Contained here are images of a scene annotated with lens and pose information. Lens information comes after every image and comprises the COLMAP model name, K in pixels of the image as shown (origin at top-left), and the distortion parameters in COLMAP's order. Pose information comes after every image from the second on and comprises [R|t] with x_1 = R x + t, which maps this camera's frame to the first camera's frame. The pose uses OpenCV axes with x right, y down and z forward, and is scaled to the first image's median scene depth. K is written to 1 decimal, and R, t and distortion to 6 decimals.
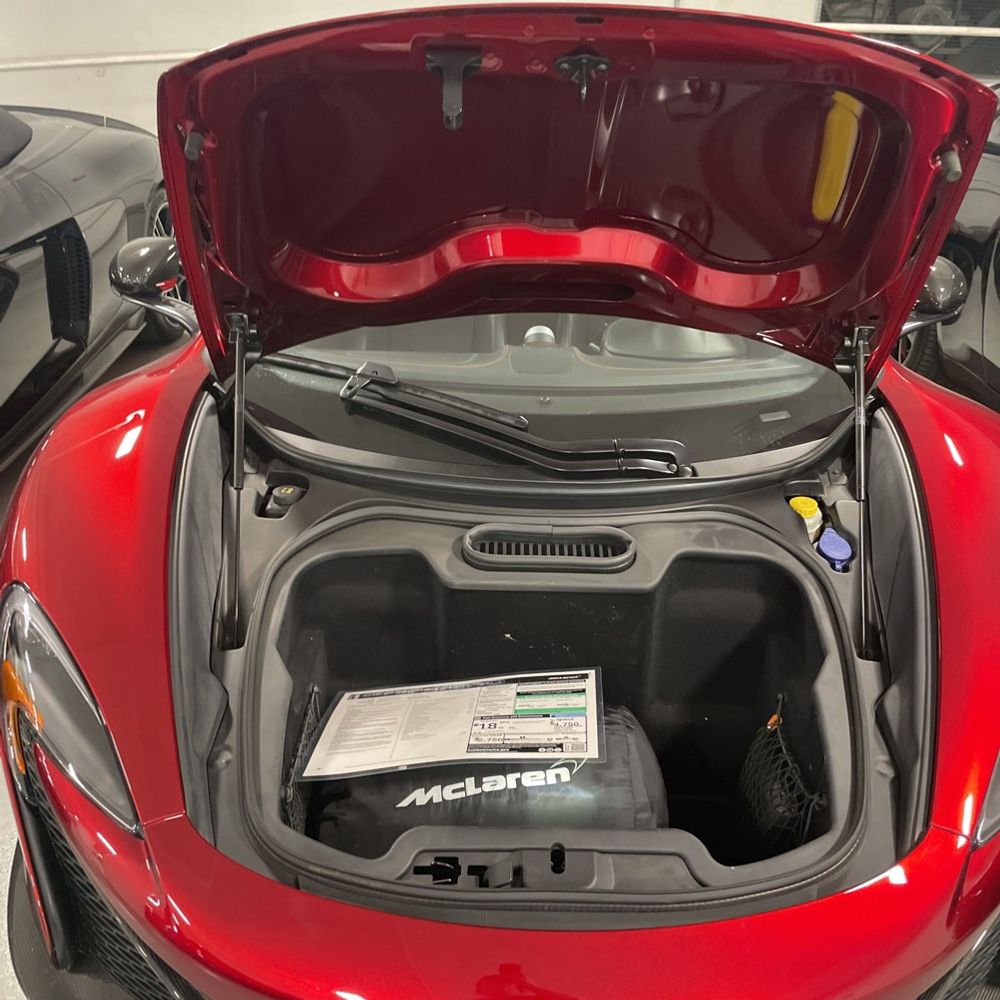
lens RADIAL K [[1011.3, 0, 509.5], [0, 1011.3, 505.4], [0, 0, 1]] dist [0.022264, 0.000000]
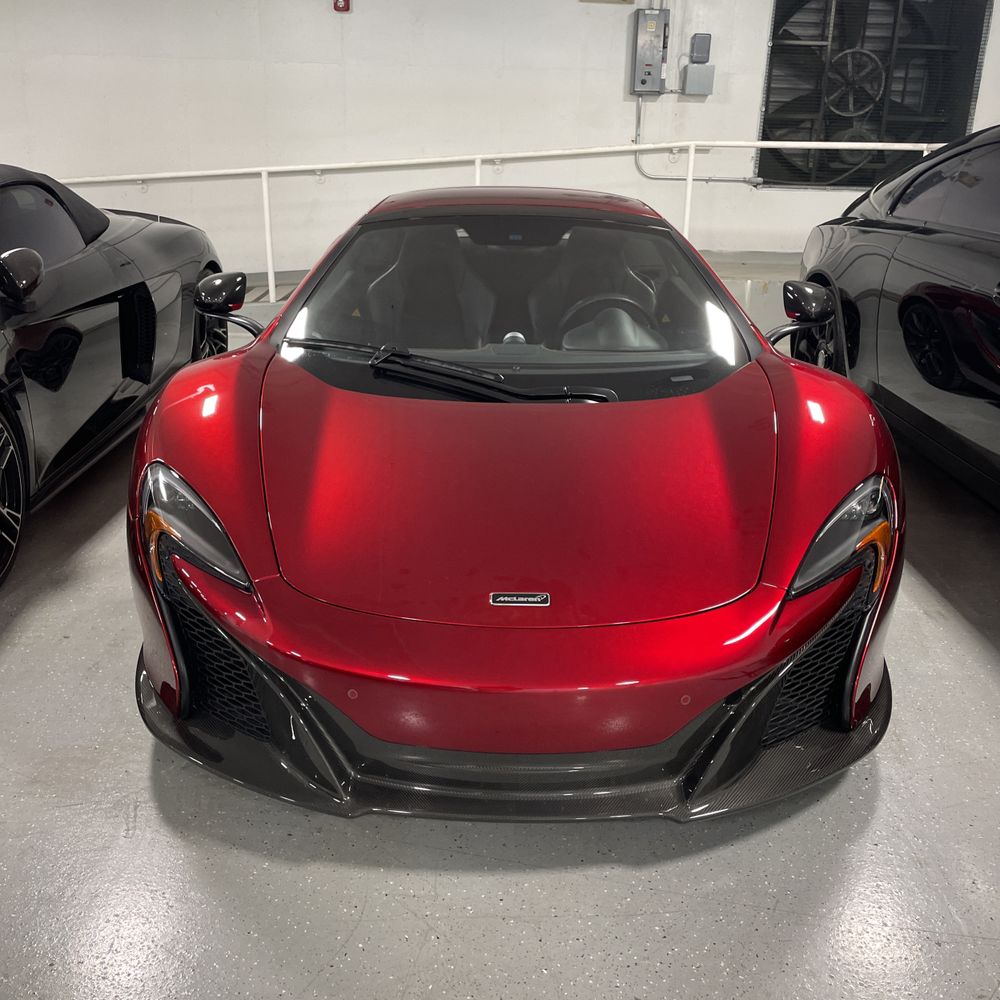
lens RADIAL K [[1011.3, 0, 496.4], [0, 1011.3, 499.0], [0, 0, 1]] dist [0.022264, 0.000000]
pose [[0.999967, -0.006073, -0.005324, 0.012052], [0.005367, 0.992284, -0.123870, 0.208249], [0.006035, 0.123838, 0.992284, -0.301562]]
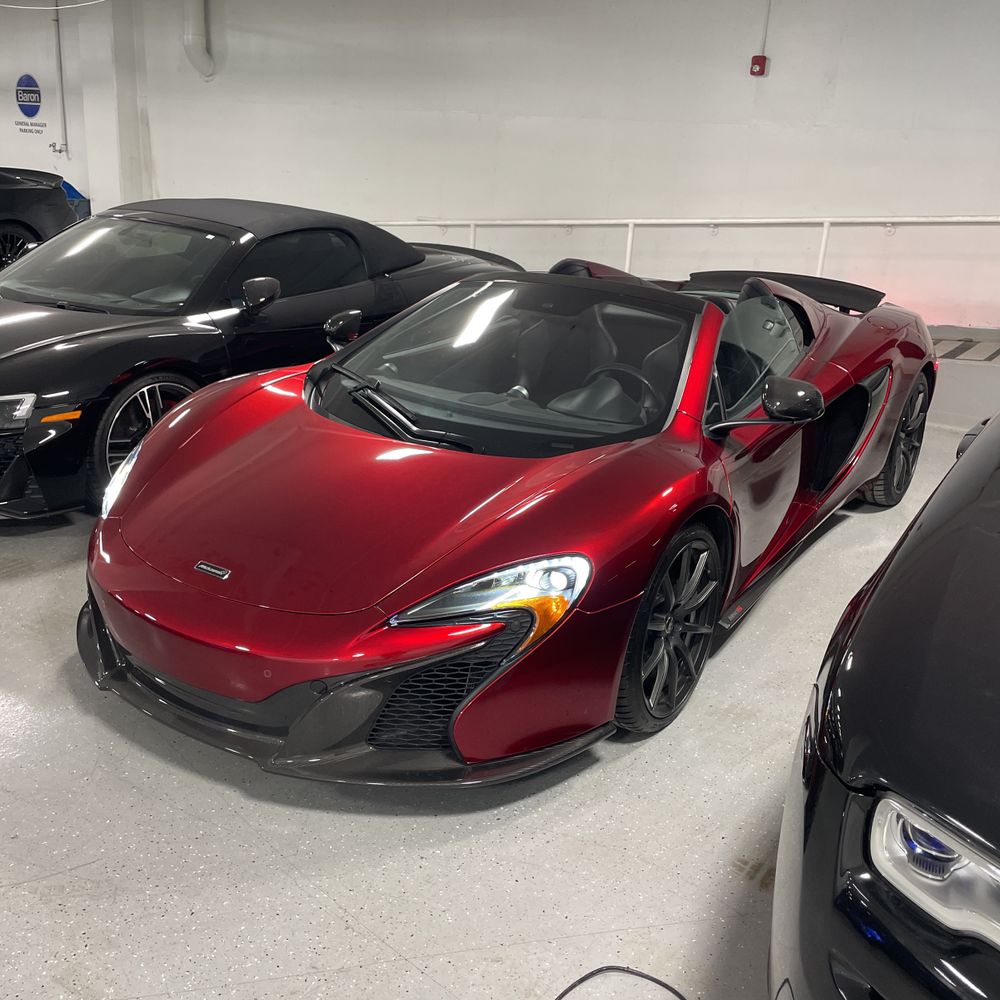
lens RADIAL K [[1011.3, 0, 503.3], [0, 1011.3, 495.7], [0, 0, 1]] dist [0.022264, 0.000000]
pose [[0.830673, 0.192353, -0.522477, 0.850203], [-0.272472, 0.958815, -0.080203, 0.112130], [0.485532, 0.208983, 0.848873, -0.283752]]
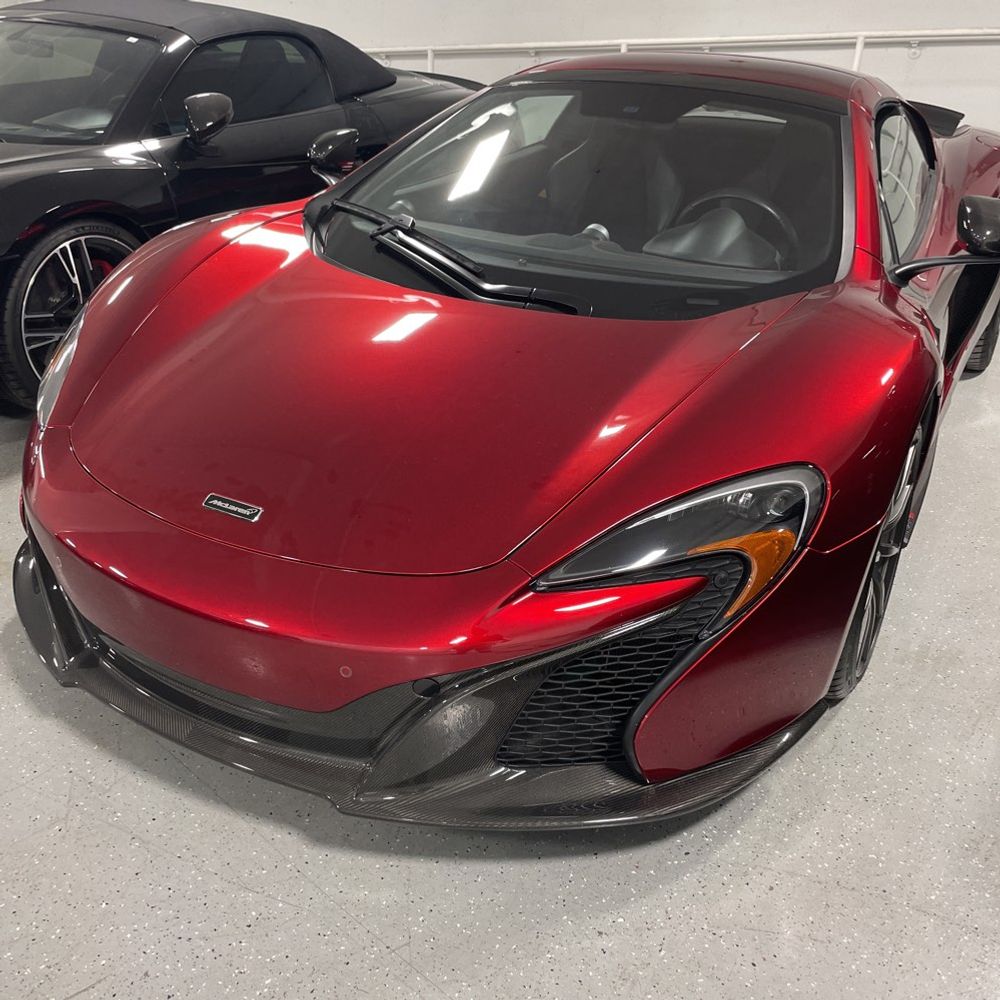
lens RADIAL K [[1011.3, 0, 504.5], [0, 1011.3, 500.6], [0, 0, 1]] dist [0.022264, 0.000000]
pose [[0.877031, 0.222498, -0.425807, 0.494306], [-0.235389, 0.971632, 0.022880, 0.121853], [0.418819, 0.080164, 0.904525, -0.045875]]
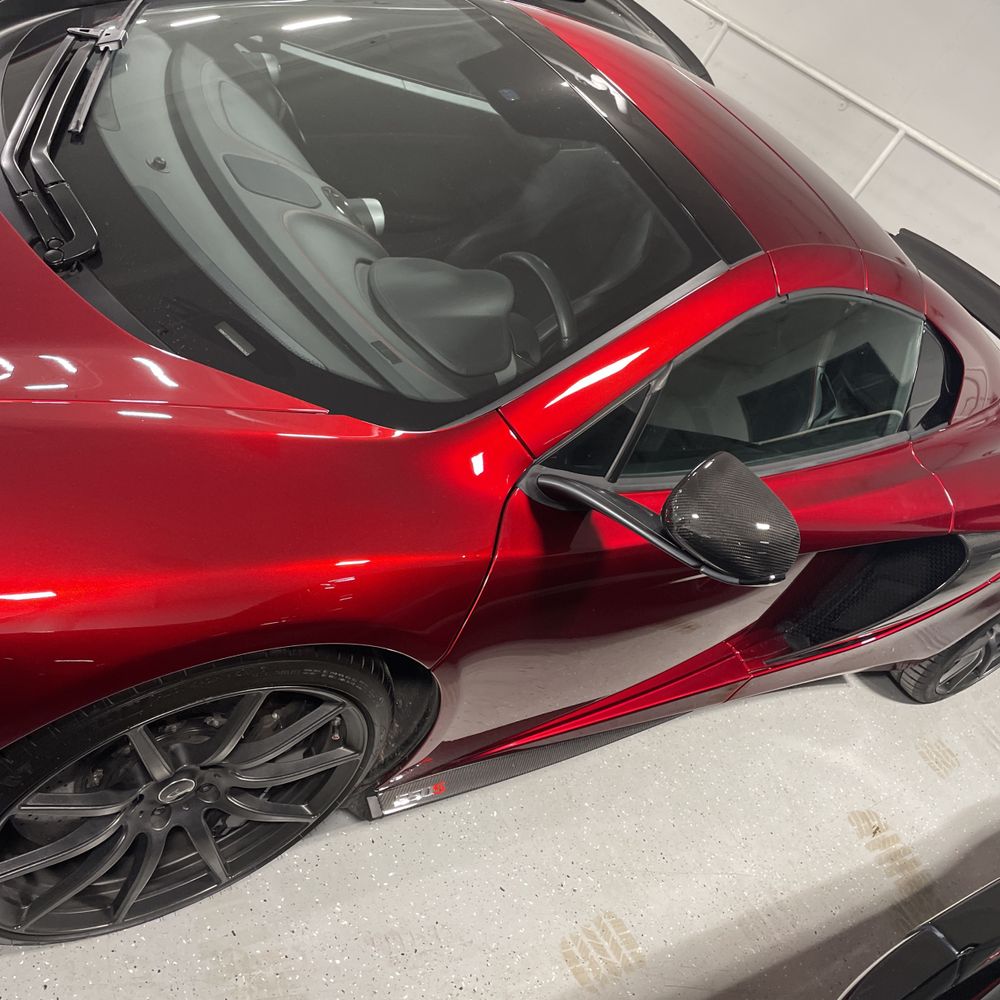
lens RADIAL K [[1011.3, 0, 504.3], [0, 1011.3, 504.5], [0, 0, 1]] dist [0.022264, 0.000000]
pose [[0.489565, 0.690220, -0.532844, 0.690410], [-0.748181, 0.646353, 0.149843, -0.221807], [0.447830, 0.325305, 0.832841, 0.450334]]
